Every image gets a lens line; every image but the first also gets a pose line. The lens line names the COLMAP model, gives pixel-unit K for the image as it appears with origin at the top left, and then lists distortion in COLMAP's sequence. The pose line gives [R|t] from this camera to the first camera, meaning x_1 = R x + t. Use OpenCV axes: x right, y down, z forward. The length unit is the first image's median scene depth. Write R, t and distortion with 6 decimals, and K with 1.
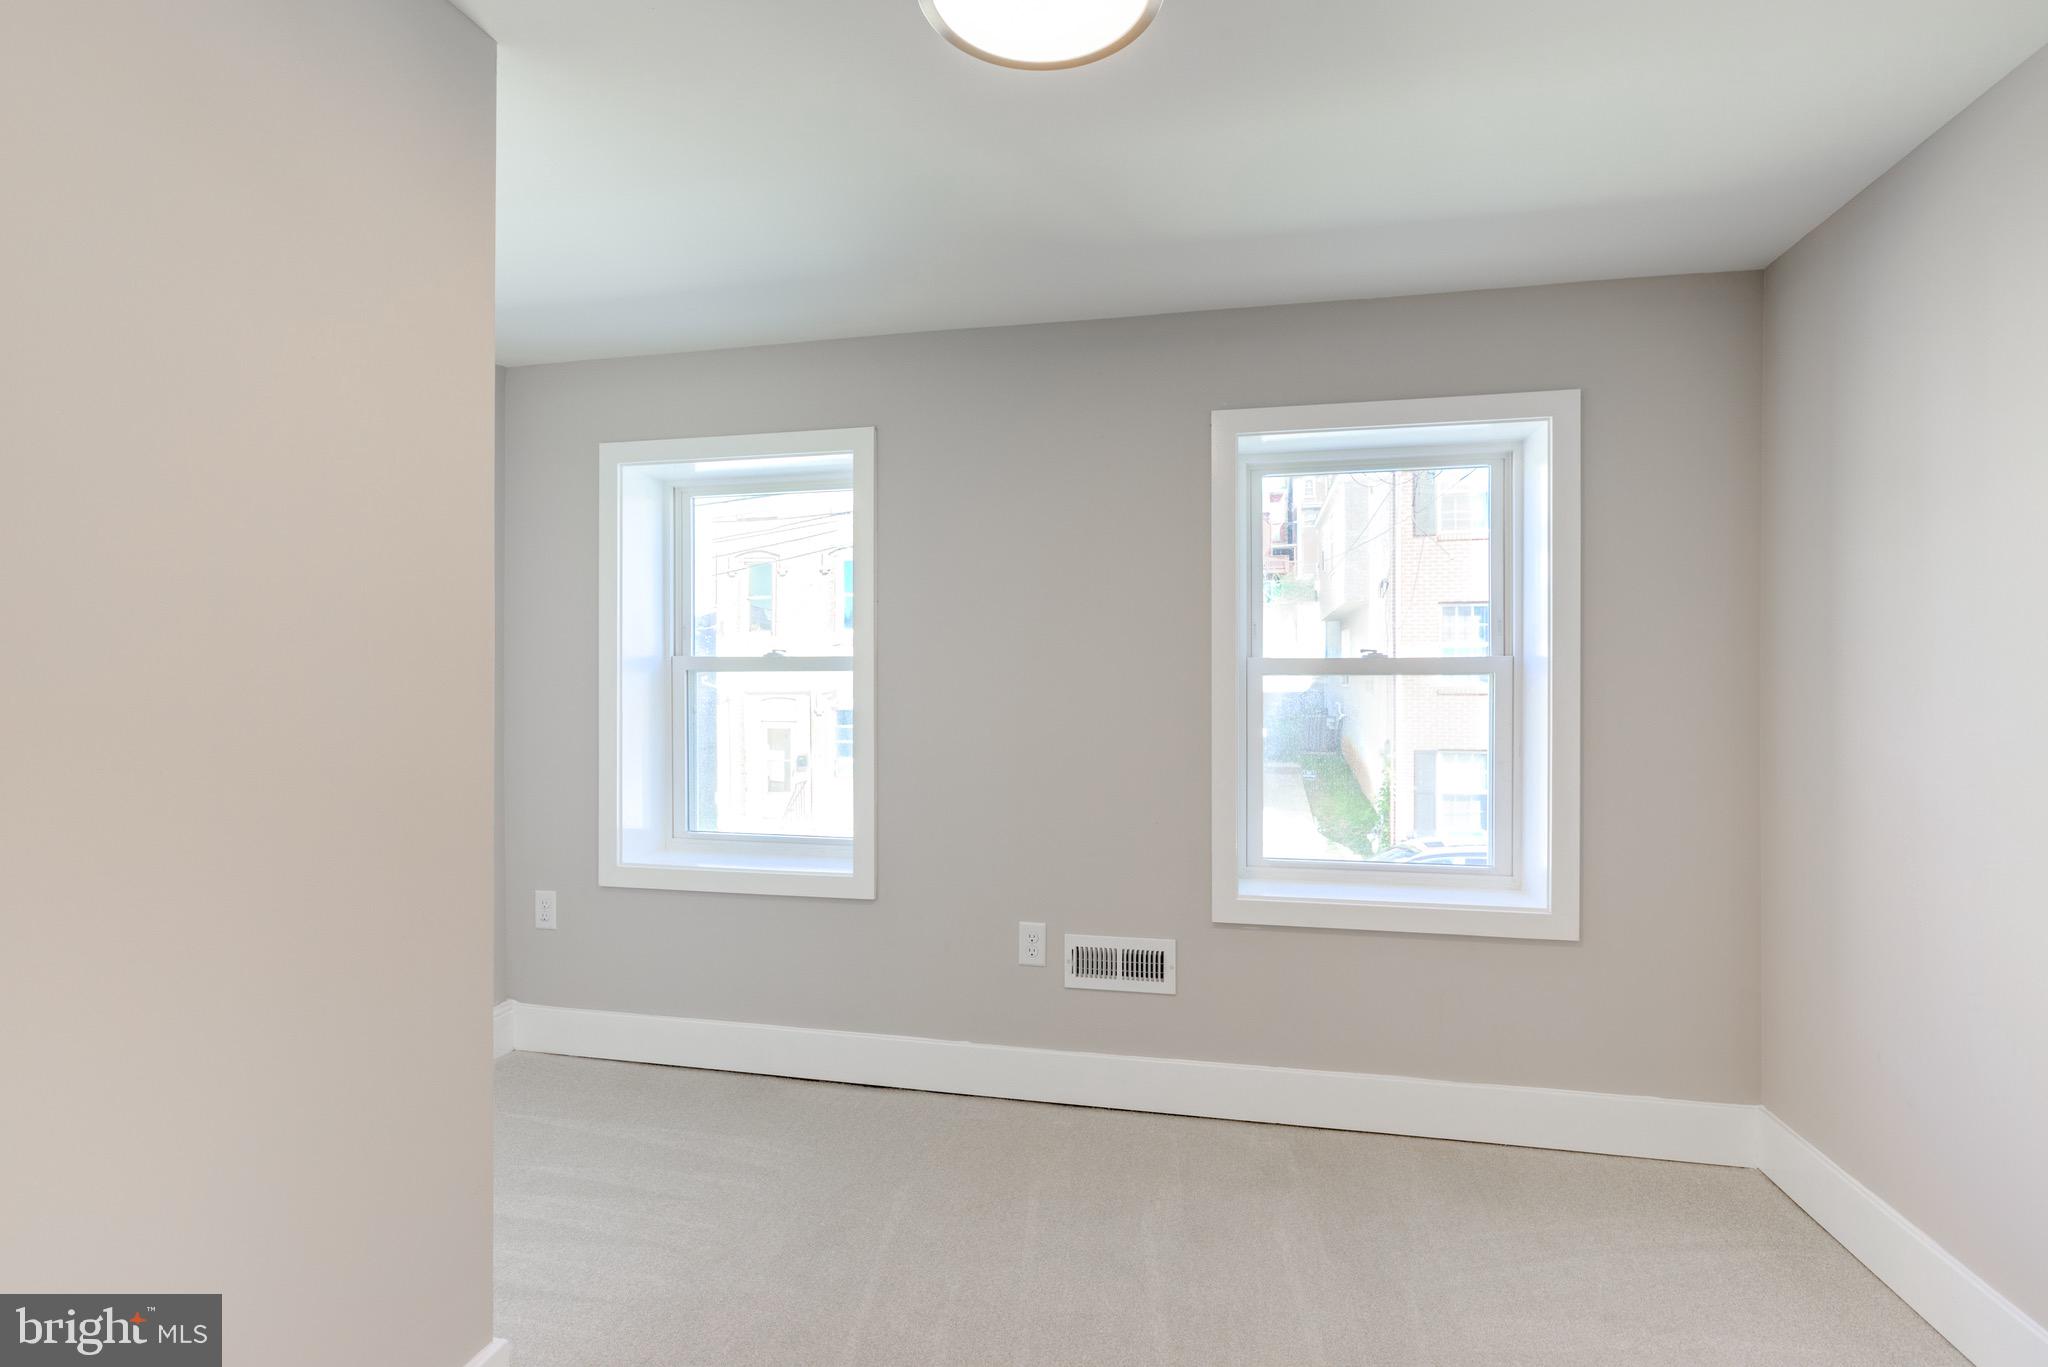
lens RADIAL K [[969.3, 0, 996.4], [0, 969.3, 684.5], [0, 0, 1]] dist [-0.003658, 0.002897]
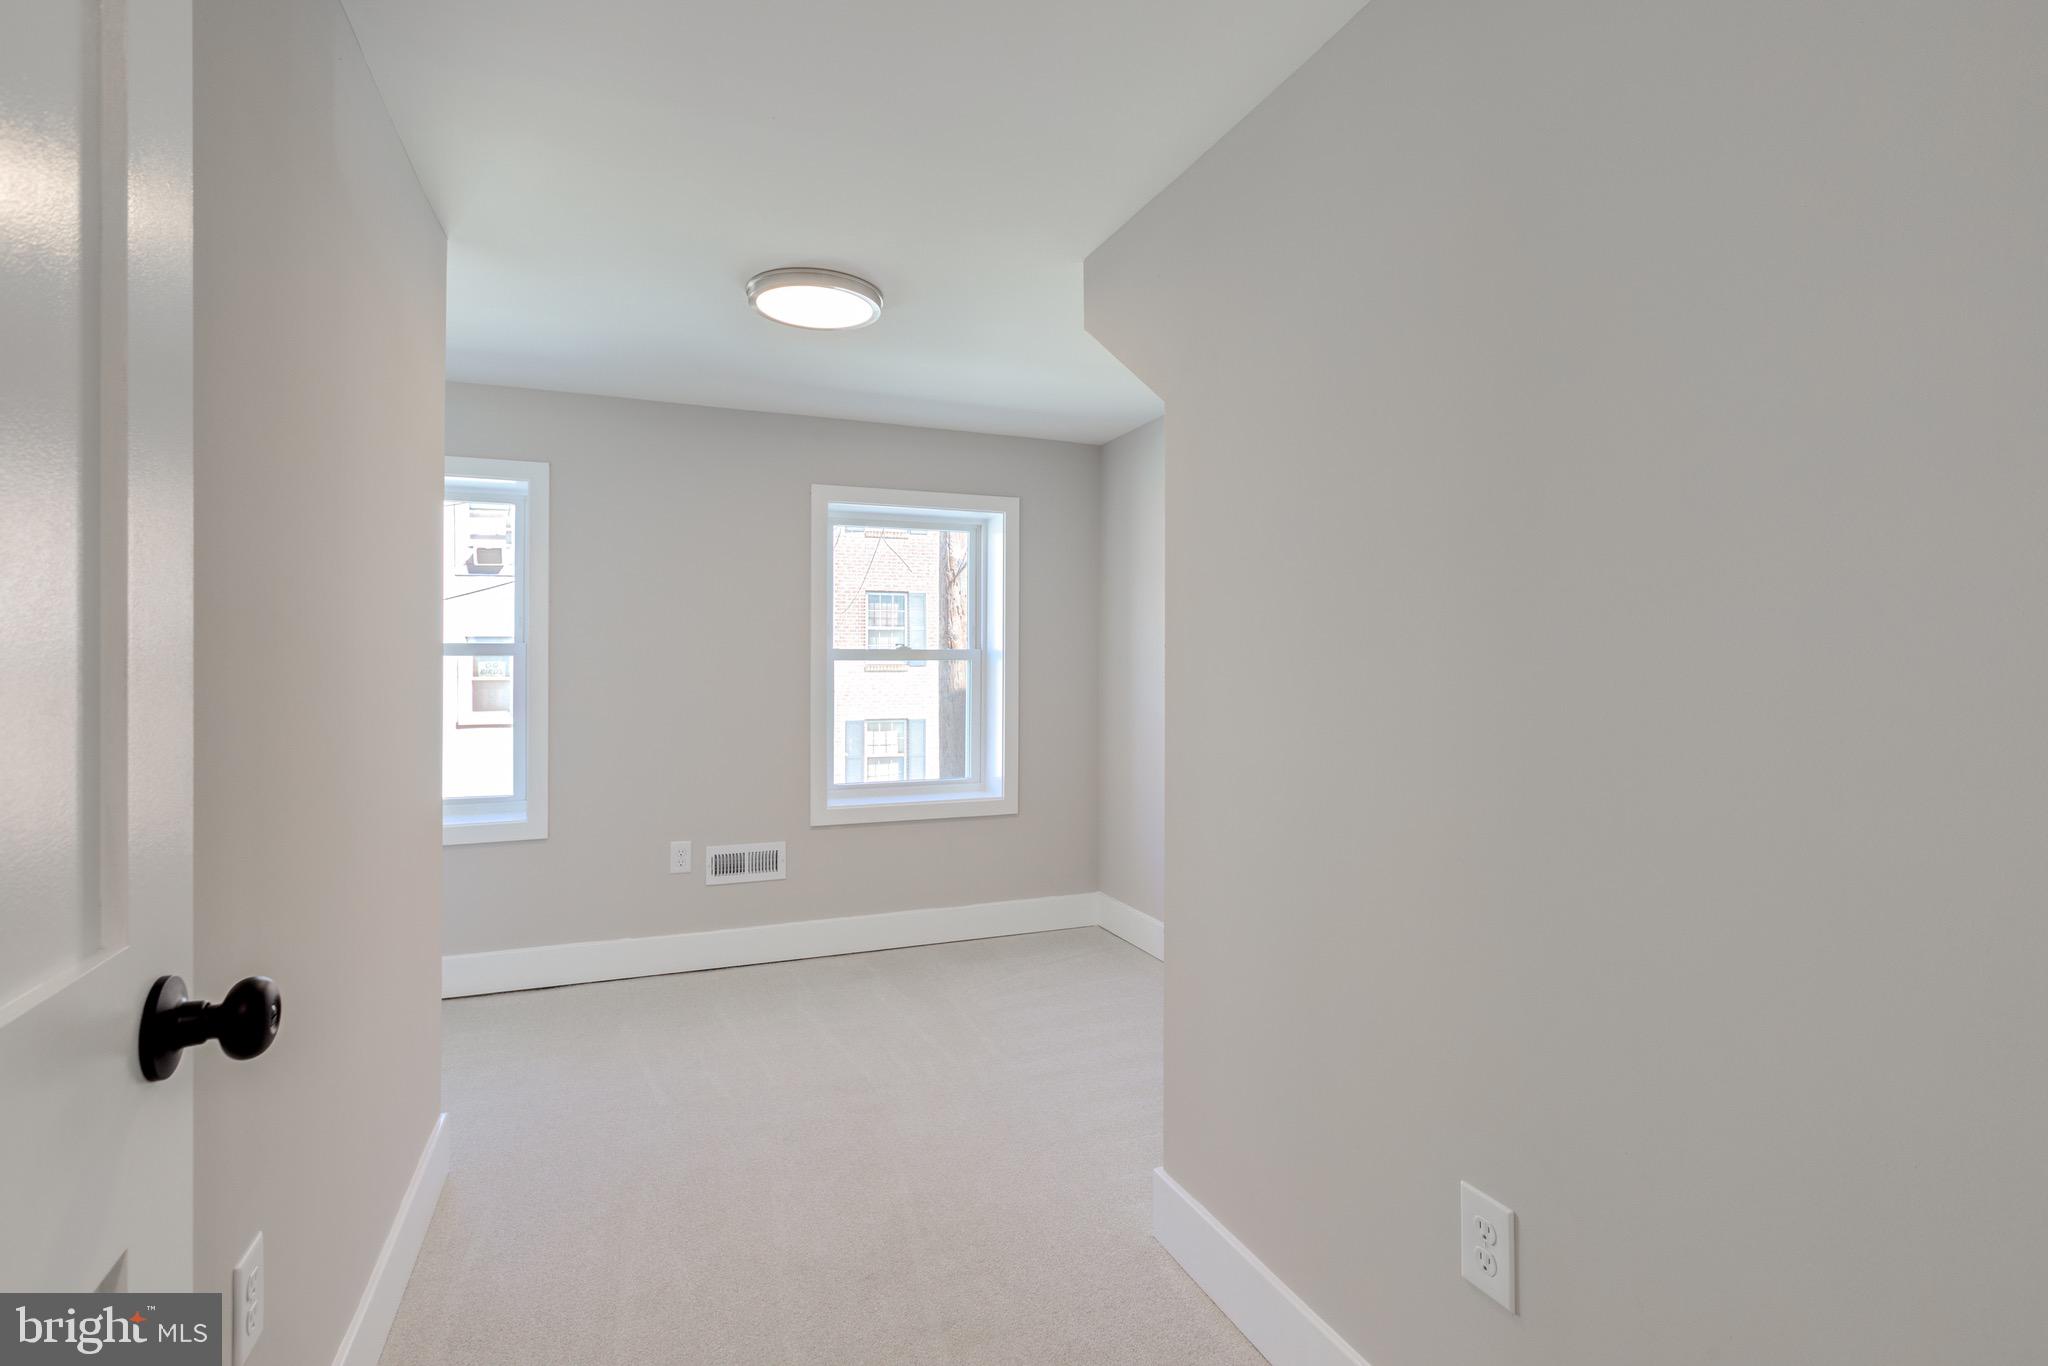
lens RADIAL K [[969.3, 0, 1025.1], [0, 969.3, 677.4], [0, 0, 1]] dist [-0.003658, 0.002897]
pose [[0.821830, -0.009886, 0.569647, -0.347347], [0.000740, 0.999867, 0.016284, -0.007366], [-0.569732, -0.012961, 0.821728, -0.402159]]
